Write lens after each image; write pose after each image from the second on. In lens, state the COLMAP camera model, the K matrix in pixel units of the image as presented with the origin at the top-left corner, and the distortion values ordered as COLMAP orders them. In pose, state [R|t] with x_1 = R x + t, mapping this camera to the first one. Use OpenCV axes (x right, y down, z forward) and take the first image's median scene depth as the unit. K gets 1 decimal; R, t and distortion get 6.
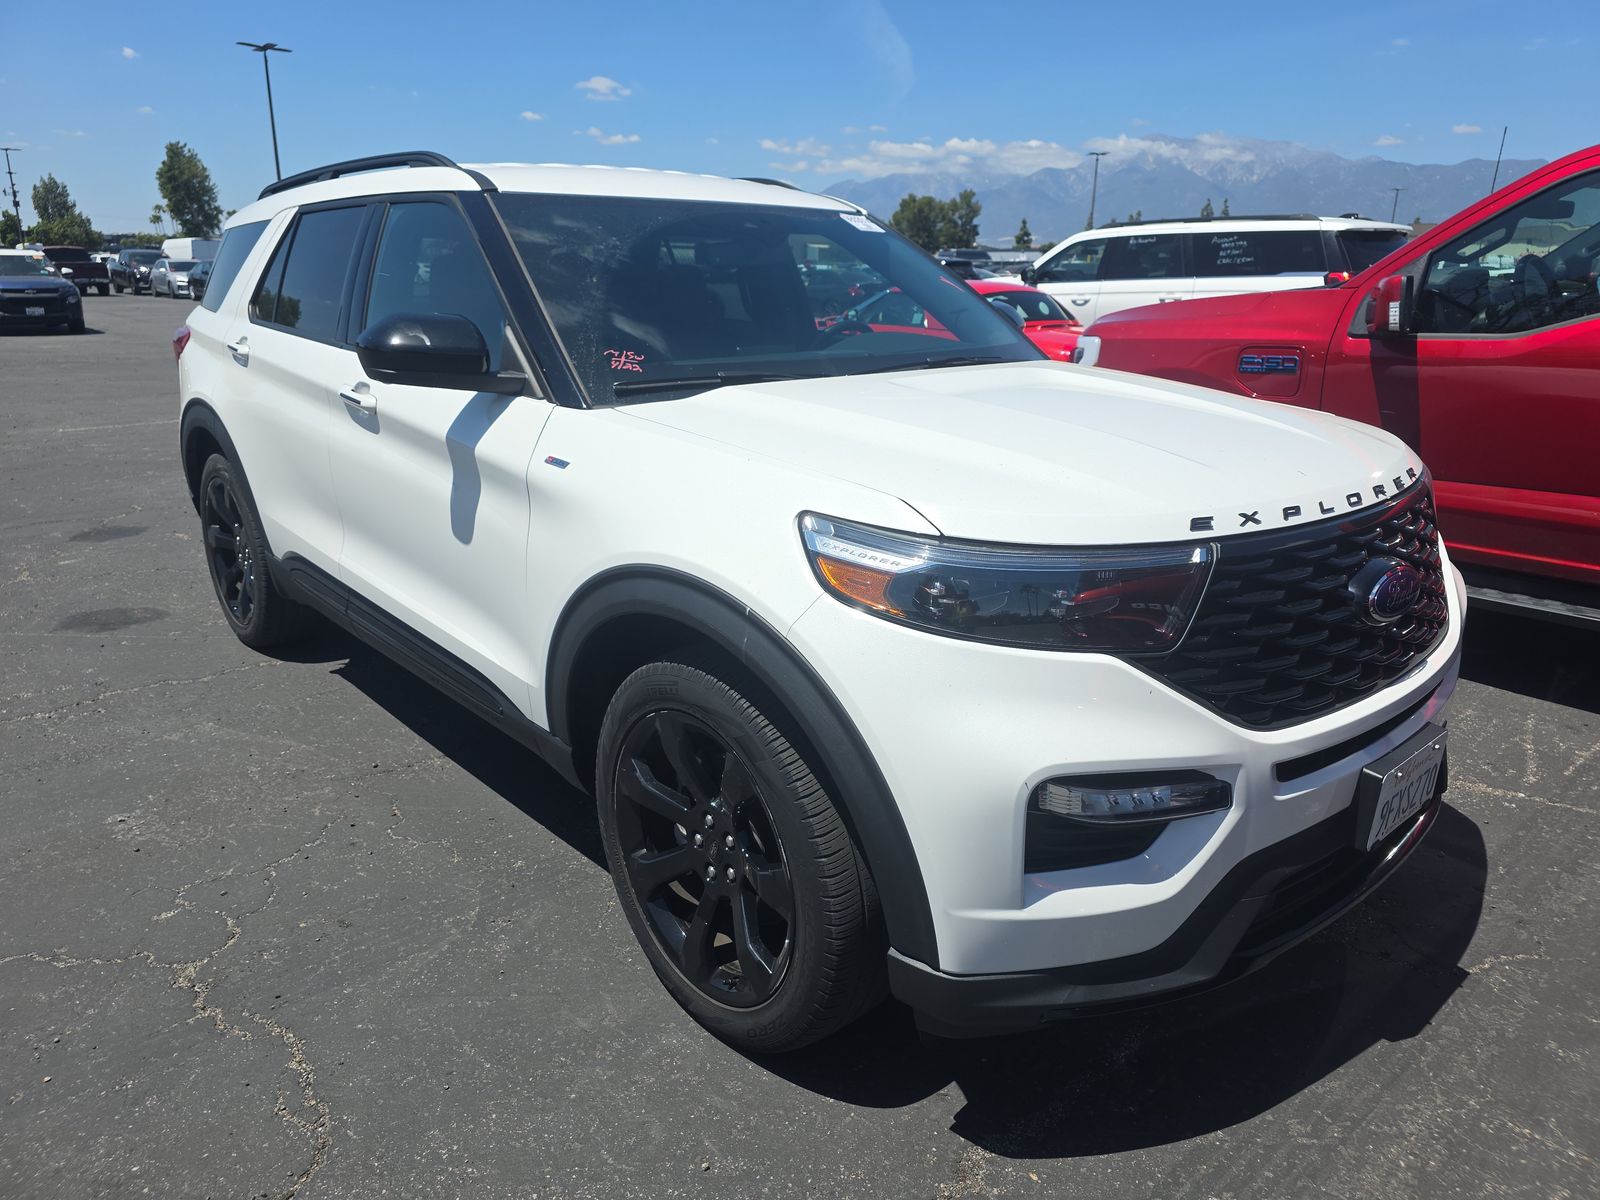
lens RADIAL K [[1077.1, 0, 803.4], [0, 1077.1, 599.7], [0, 0, 1]] dist [0.034807, -0.027688]
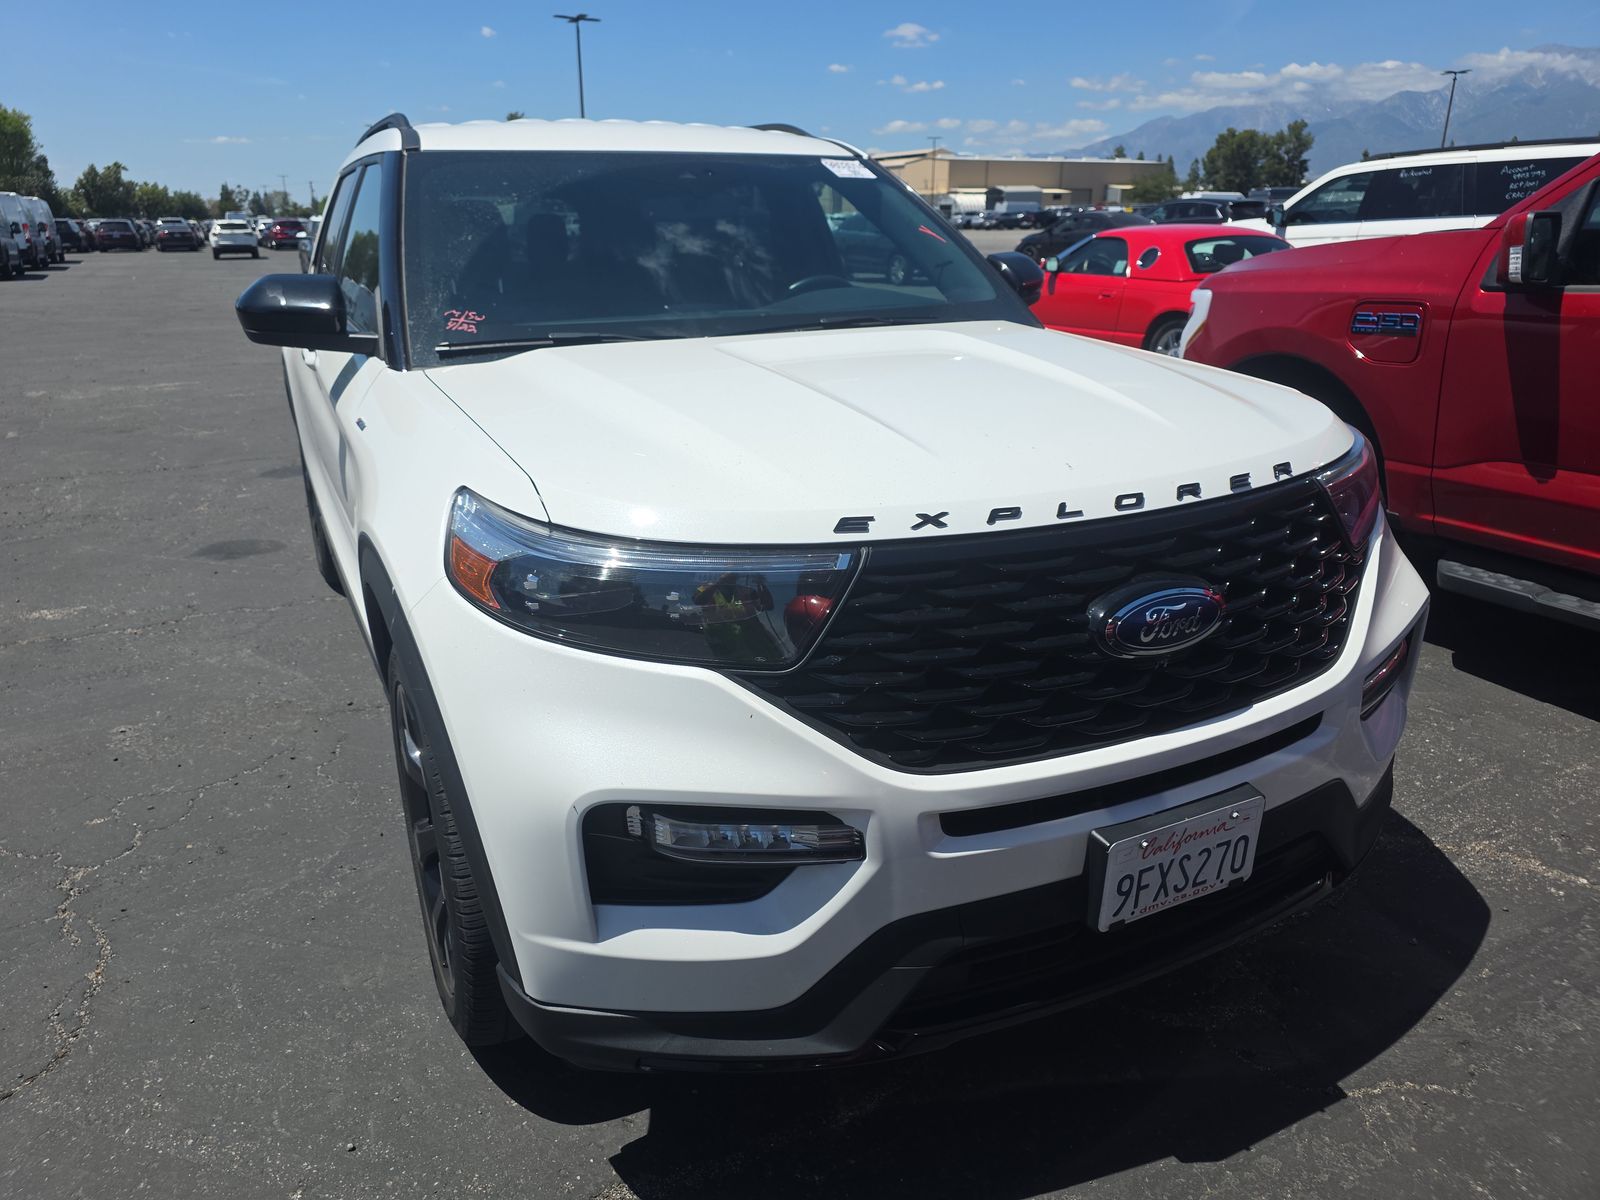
lens RADIAL K [[1077.1, 0, 803.8], [0, 1077.1, 592.7], [0, 0, 1]] dist [0.034807, -0.027688]
pose [[0.962074, 0.068966, -0.263927, 0.394713], [-0.059348, 0.997256, 0.044250, -0.036561], [0.266255, -0.026908, 0.963527, 0.125645]]
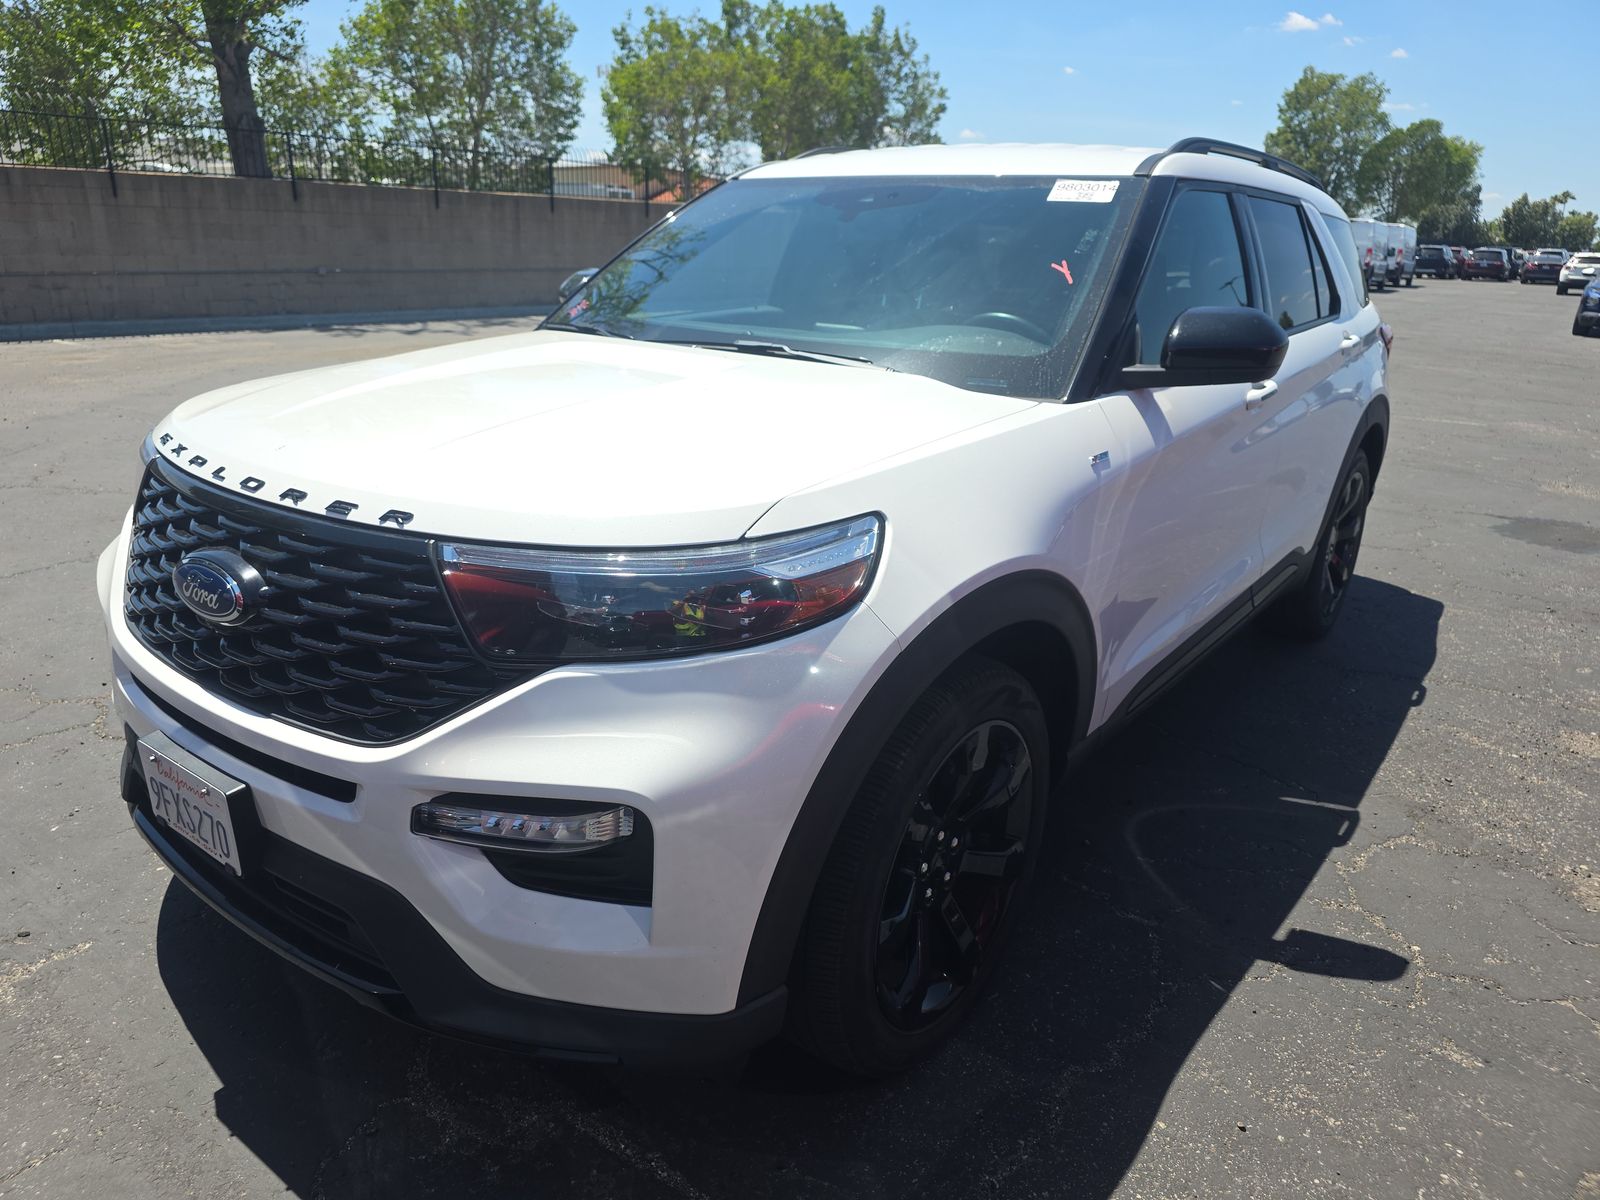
lens RADIAL K [[1077.1, 0, 791.4], [0, 1077.1, 603.2], [0, 0, 1]] dist [0.034807, -0.027688]
pose [[0.195089, 0.318277, -0.927707, 1.173133], [-0.320015, 0.914772, 0.246542, -0.294599], [0.927109, 0.248783, 0.280315, 0.953048]]
